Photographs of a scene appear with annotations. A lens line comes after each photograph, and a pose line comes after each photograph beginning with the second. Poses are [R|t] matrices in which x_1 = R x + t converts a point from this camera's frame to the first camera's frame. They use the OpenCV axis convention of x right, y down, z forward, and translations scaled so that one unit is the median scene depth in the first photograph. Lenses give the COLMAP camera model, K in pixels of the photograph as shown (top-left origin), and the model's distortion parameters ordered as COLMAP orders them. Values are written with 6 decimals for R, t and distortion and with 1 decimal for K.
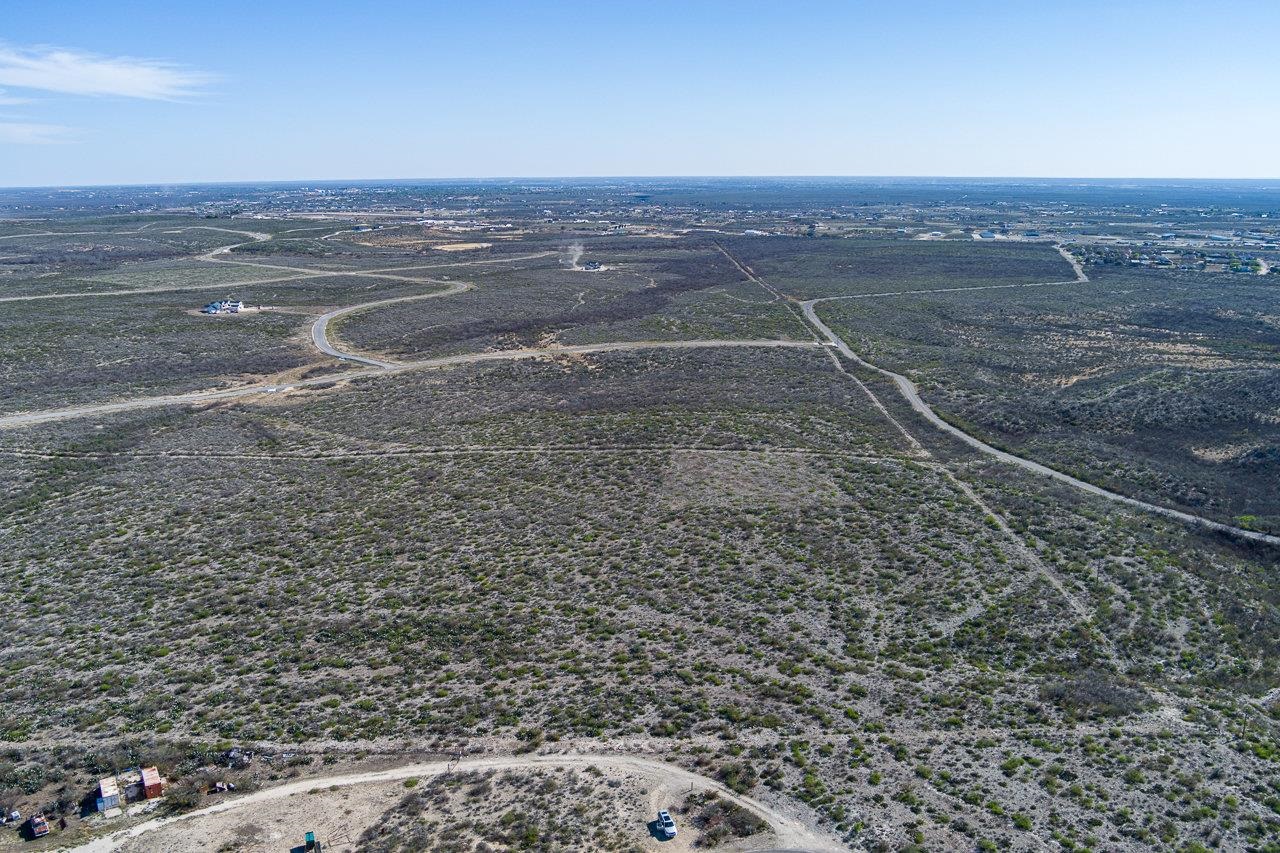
lens RADIAL K [[1031.7, 0, 631.3], [0, 1031.7, 425.5], [0, 0, 1]] dist [-0.086602, 0.038513]
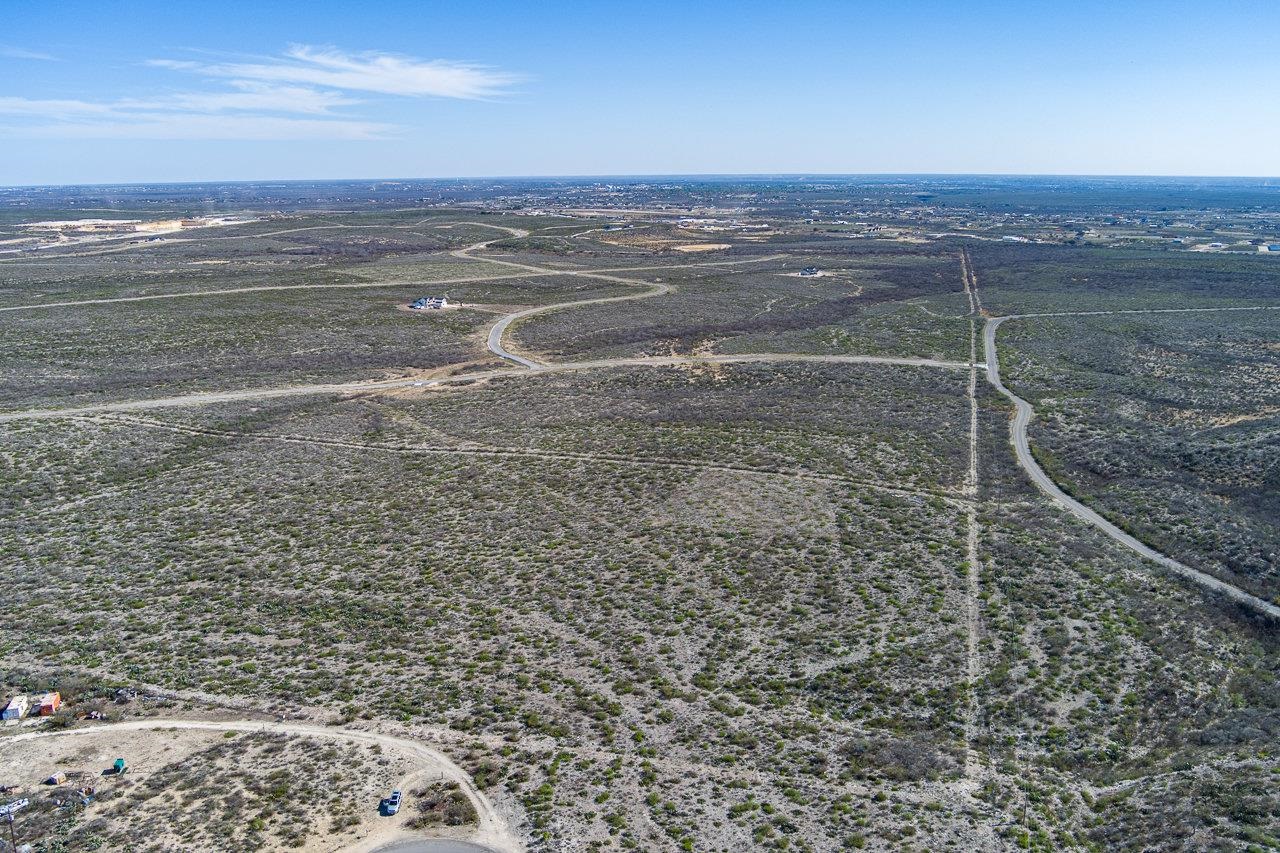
lens RADIAL K [[1031.7, 0, 631.3], [0, 1031.7, 425.5], [0, 0, 1]] dist [-0.086602, 0.038513]
pose [[0.961002, 0.064298, -0.268963, 0.291146], [-0.063229, 0.997919, 0.012643, -0.031627], [0.269216, 0.004857, 0.963068, -0.013860]]
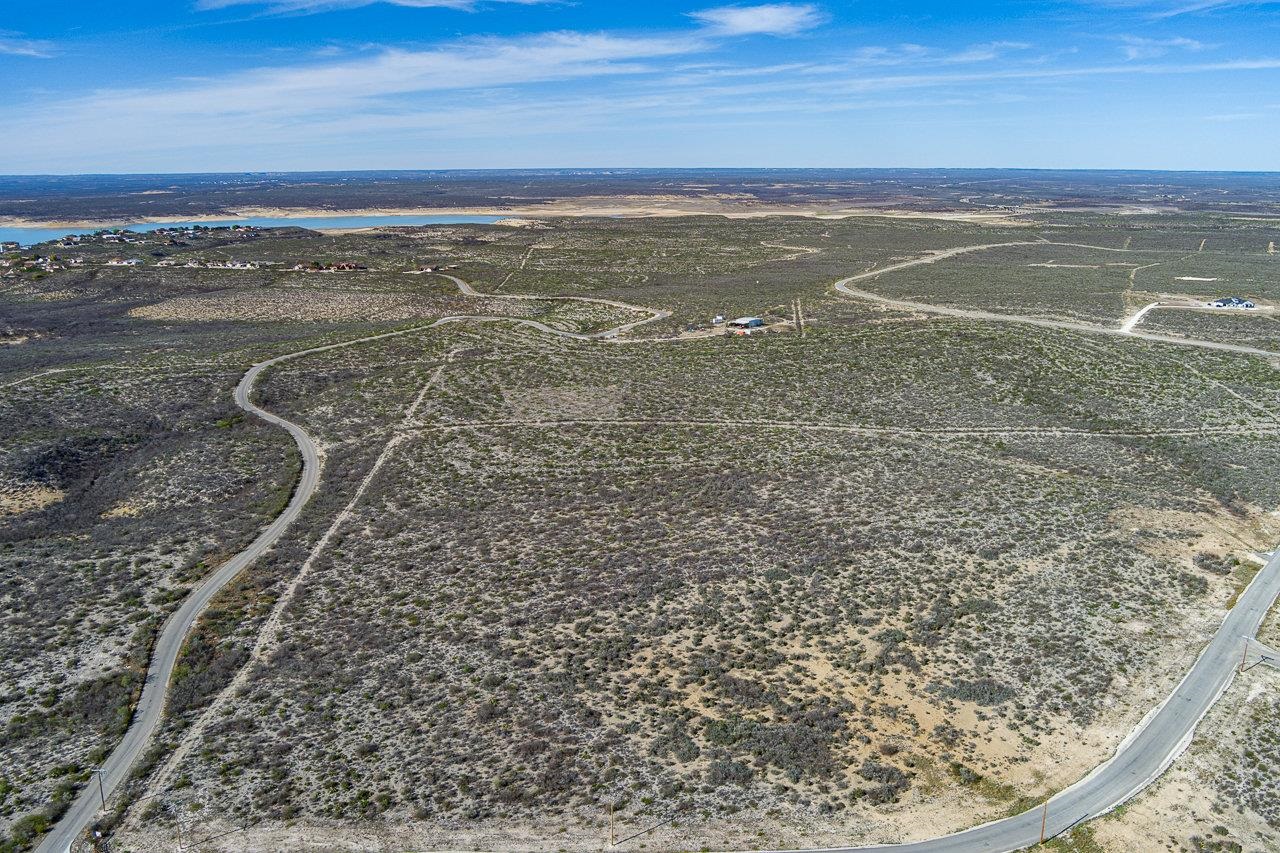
lens RADIAL K [[1031.7, 0, 631.3], [0, 1031.7, 425.5], [0, 0, 1]] dist [-0.086602, 0.038513]
pose [[-0.997615, 0.021196, -0.065695, 0.123551], [-0.012218, 0.882449, 0.470250, -0.653920], [0.067940, 0.469931, -0.880085, 2.506575]]
